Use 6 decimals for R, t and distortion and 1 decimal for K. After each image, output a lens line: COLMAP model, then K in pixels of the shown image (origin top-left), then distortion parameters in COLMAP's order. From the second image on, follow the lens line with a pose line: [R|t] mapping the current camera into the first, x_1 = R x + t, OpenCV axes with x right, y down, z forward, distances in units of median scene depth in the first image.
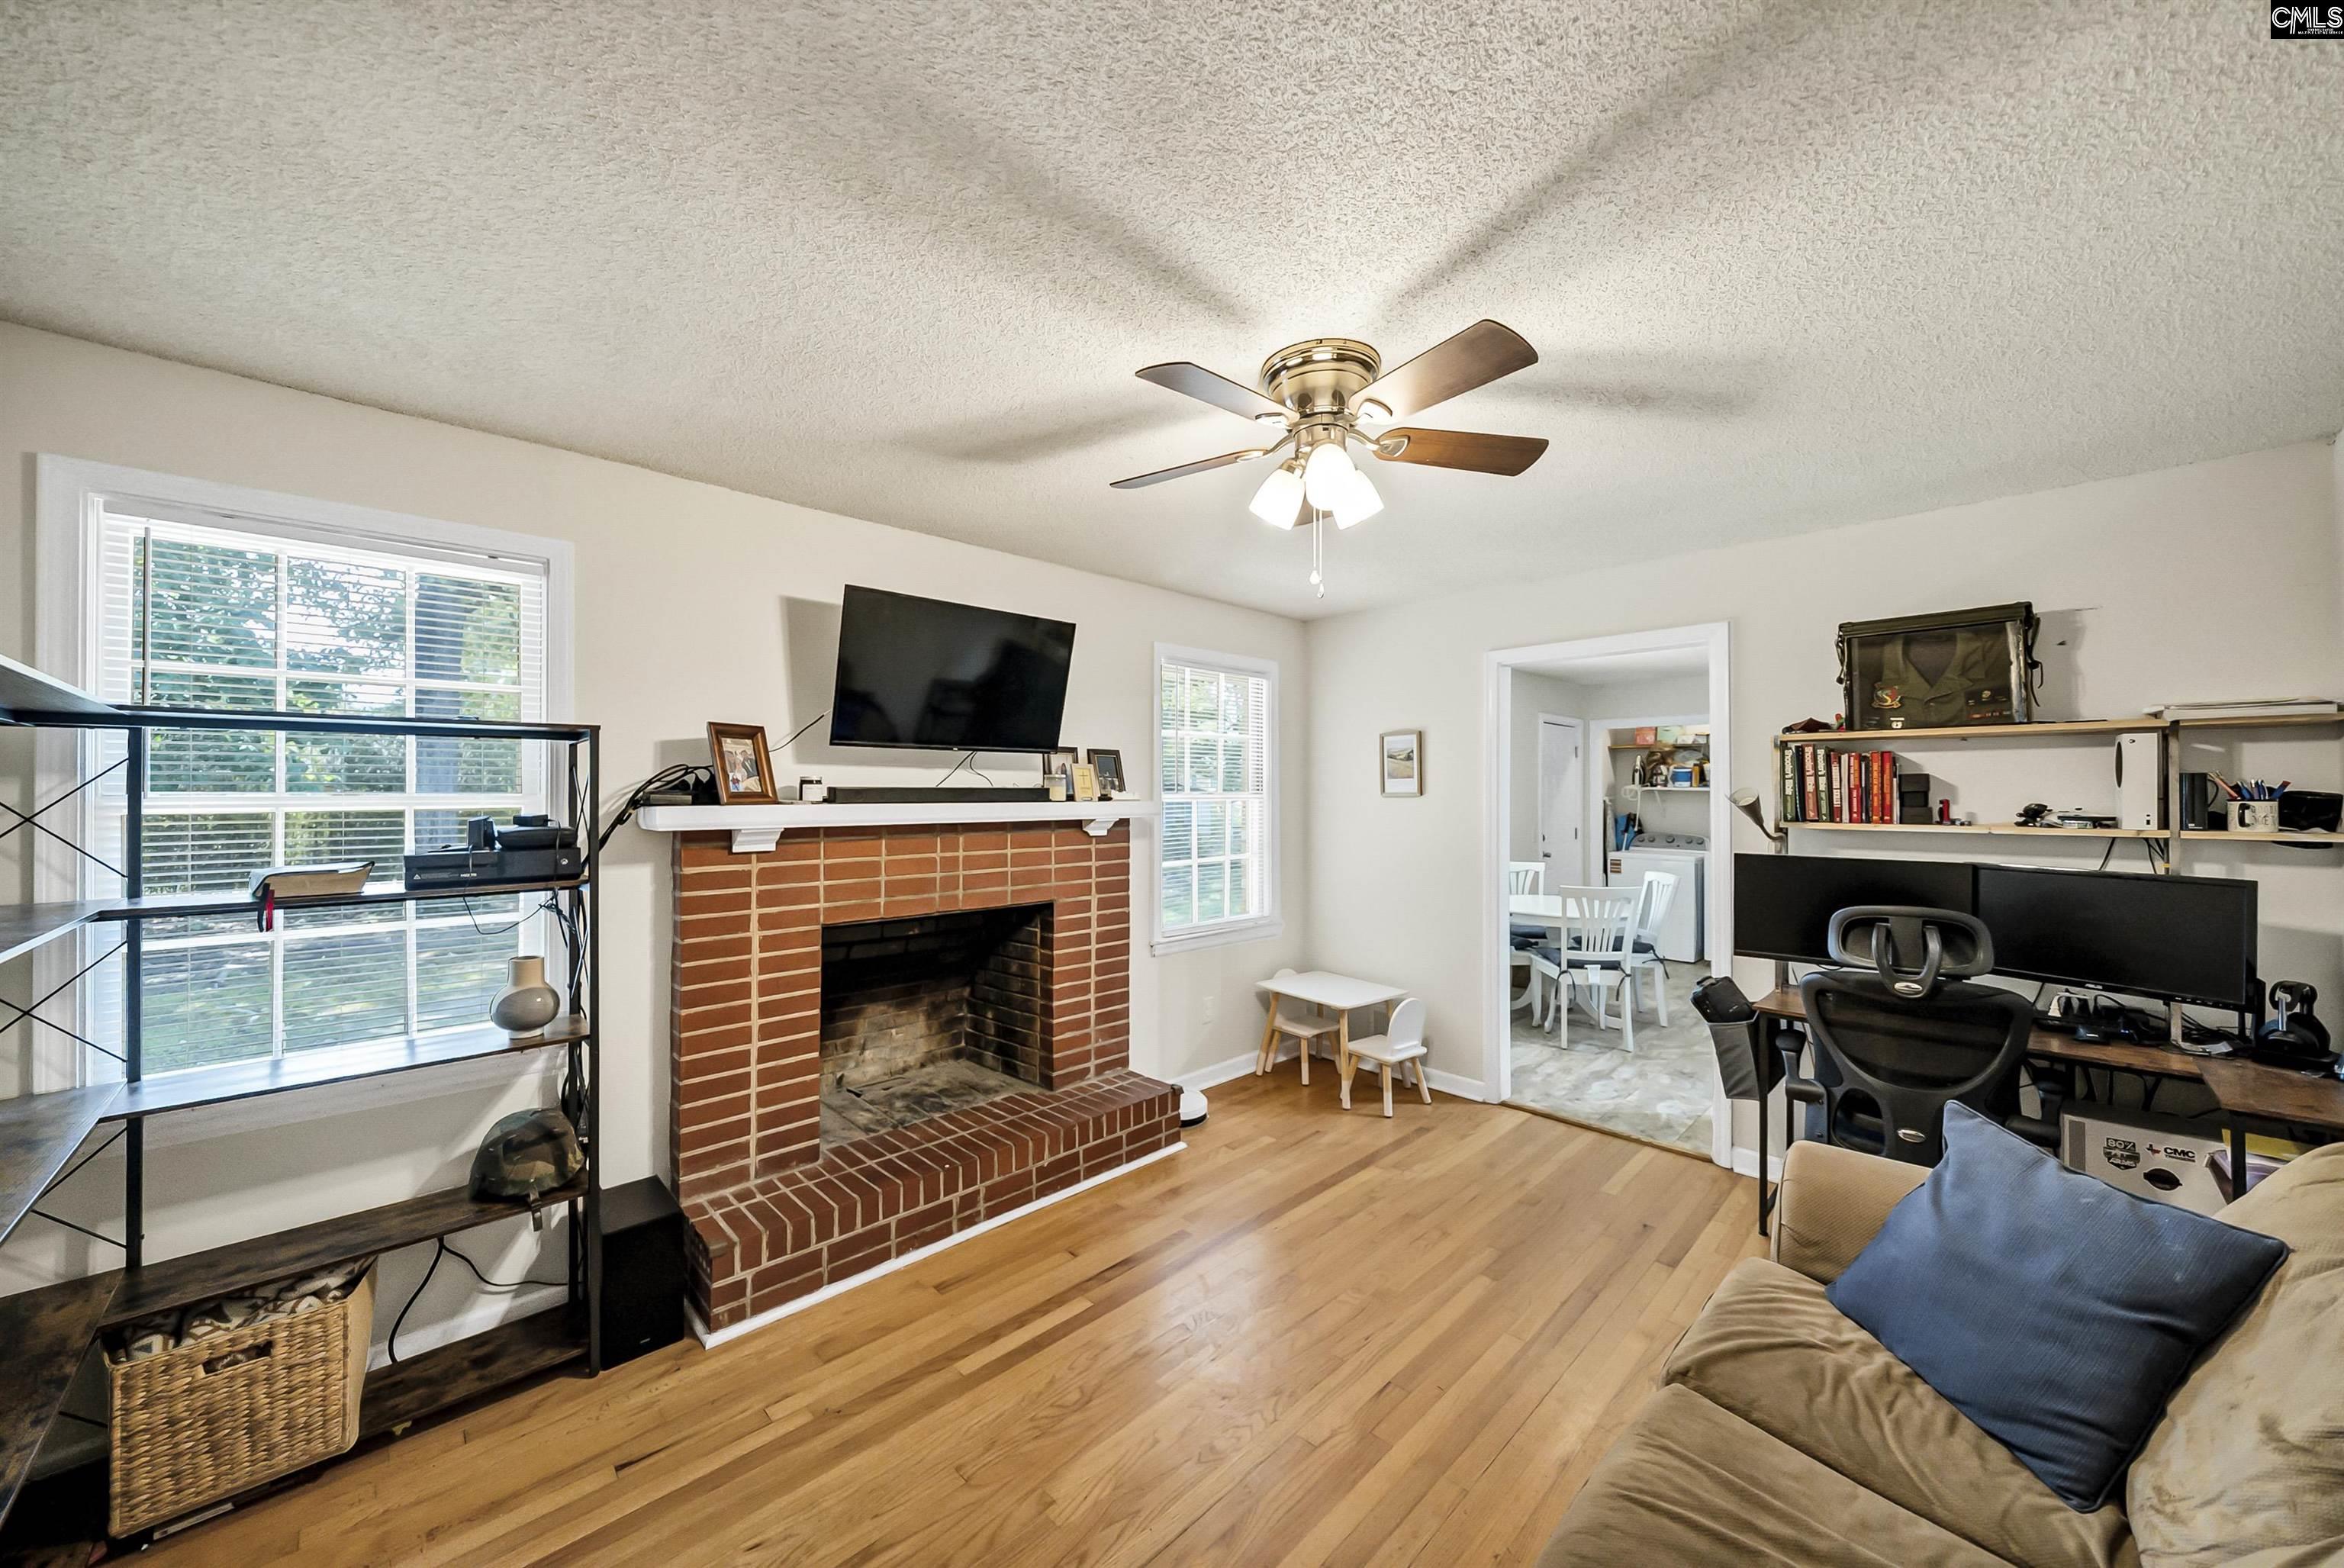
lens RADIAL K [[826.9, 0, 1160.5], [0, 826.9, 786.0], [0, 0, 1]] dist [-0.006734, 0.000237]
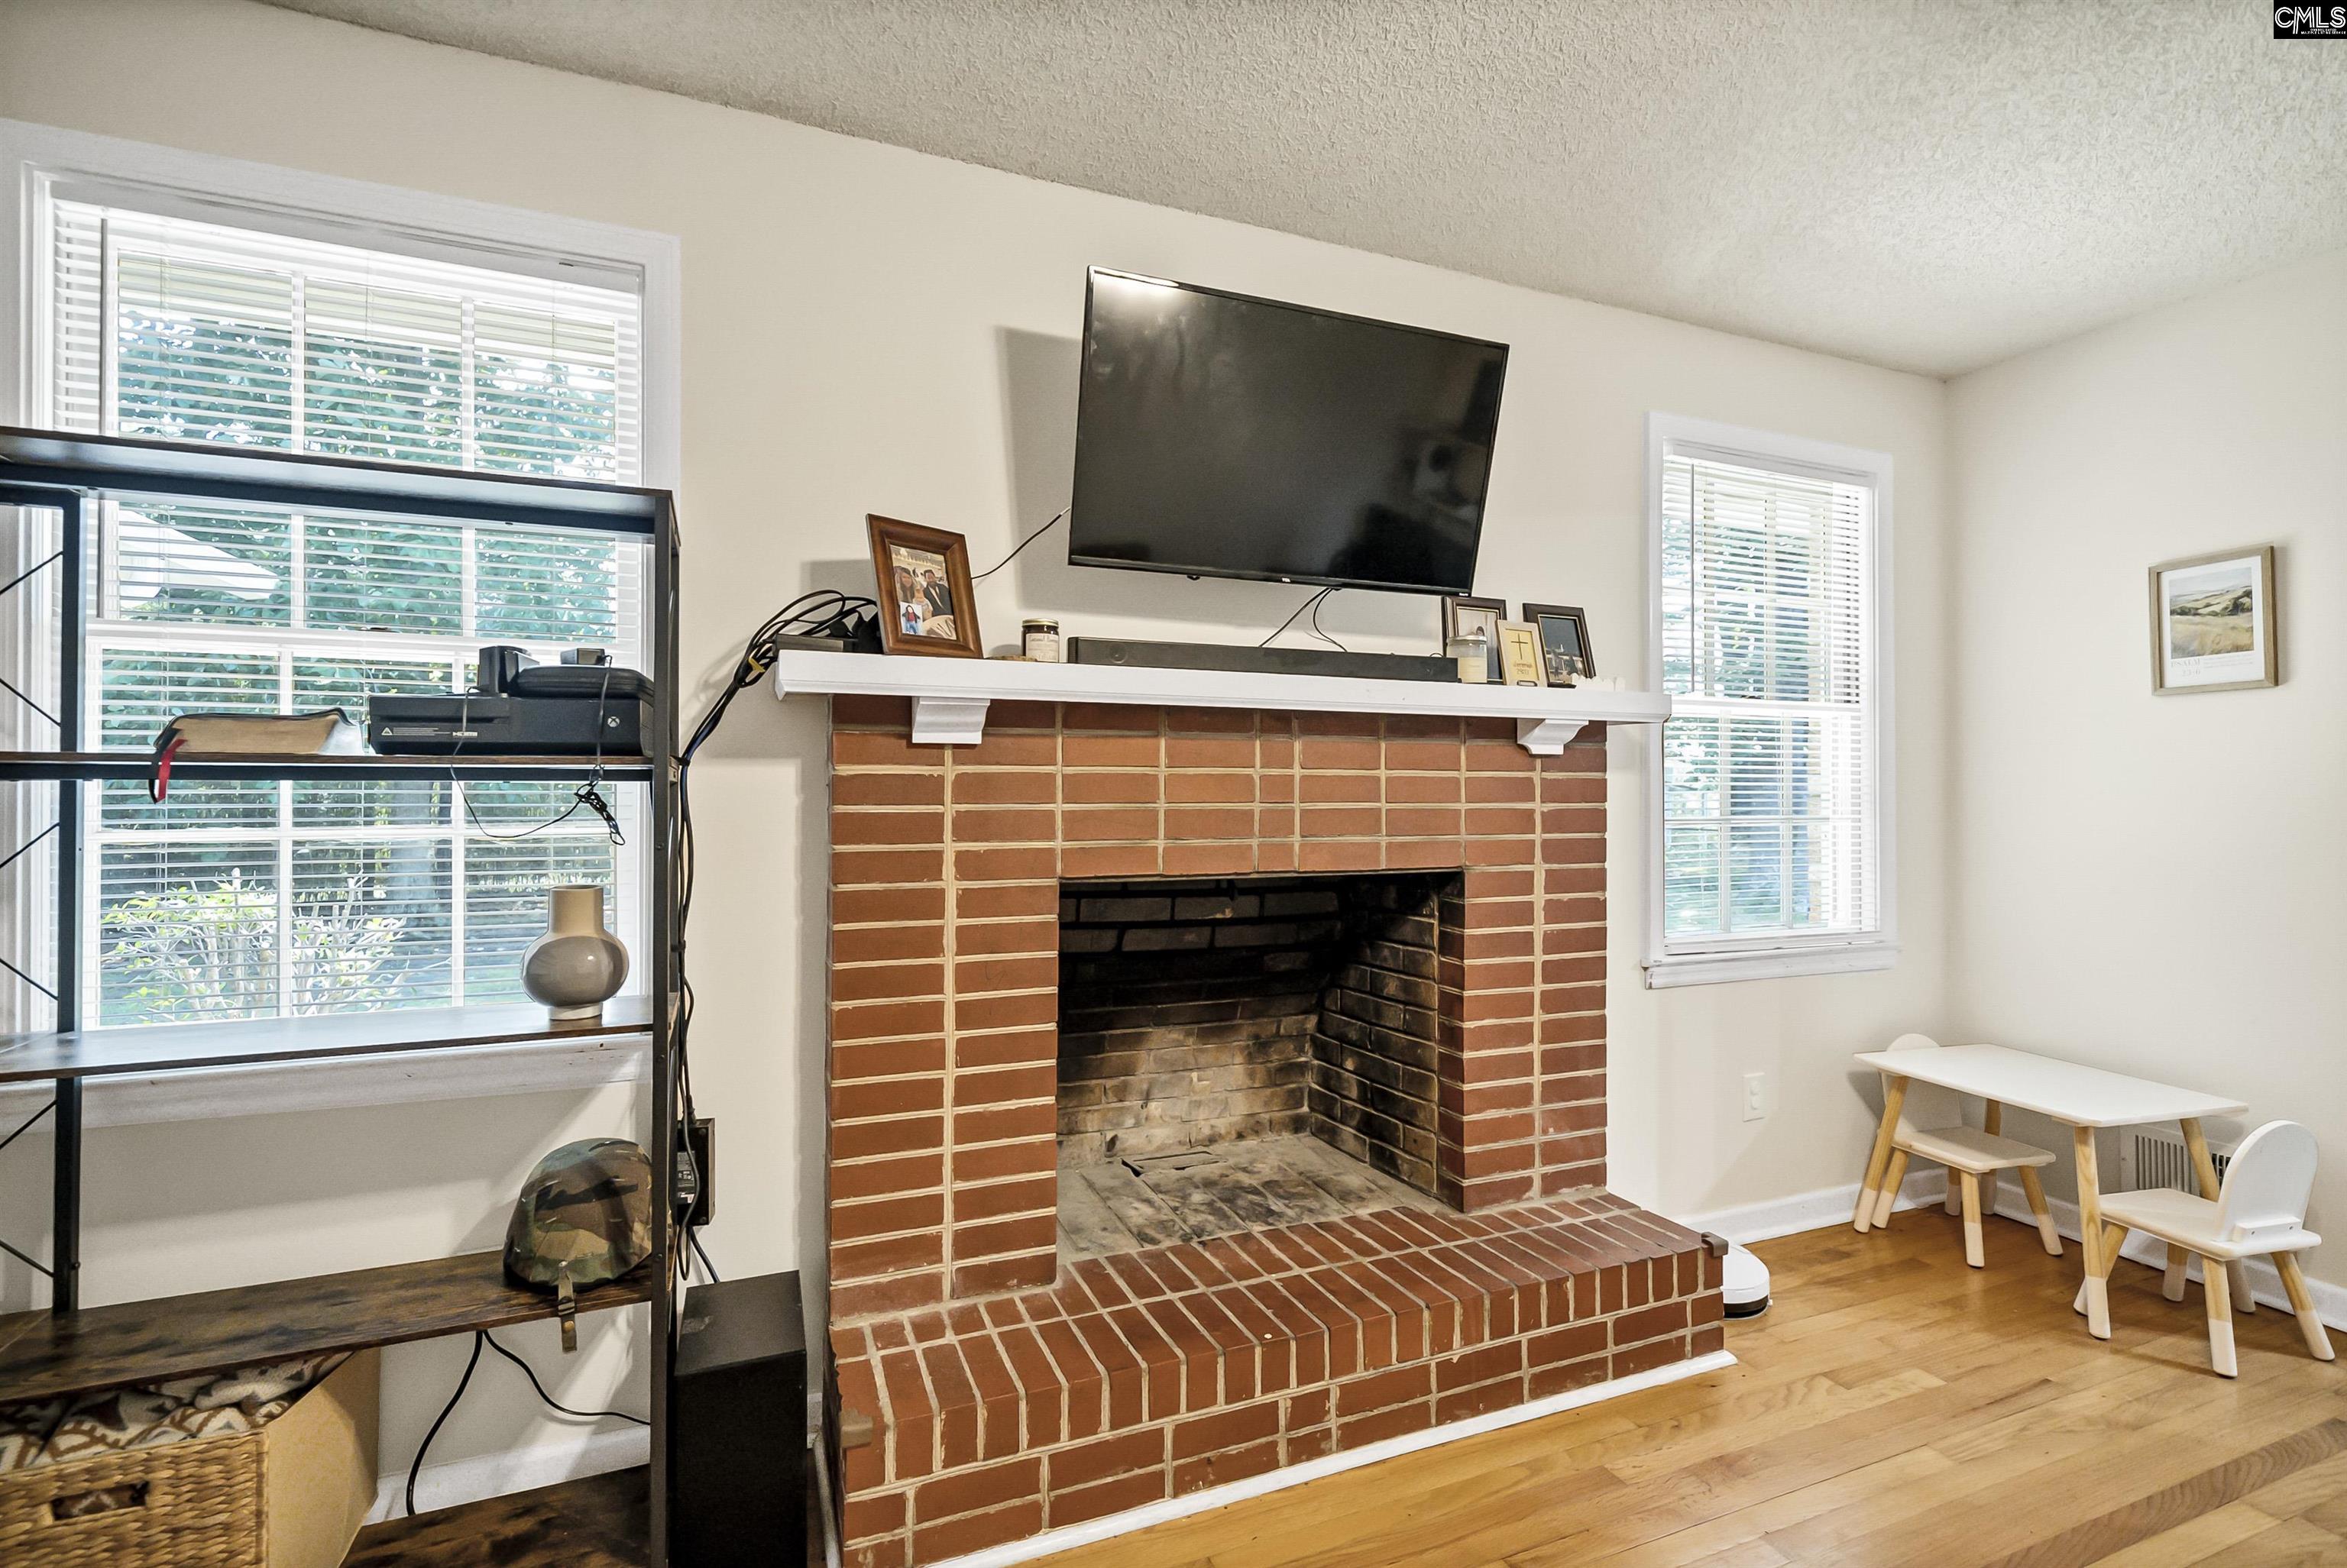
lens RADIAL K [[1040.0, 0, 1158.5], [0, 1040.0, 792.5], [0, 0, 1]] dist [-0.001667, 0.000904]
pose [[0.925051, -0.001204, -0.379841, -0.064907], [0.003974, 0.999971, 0.006510, 0.099085], [0.379822, -0.007531, 0.925029, 0.335756]]
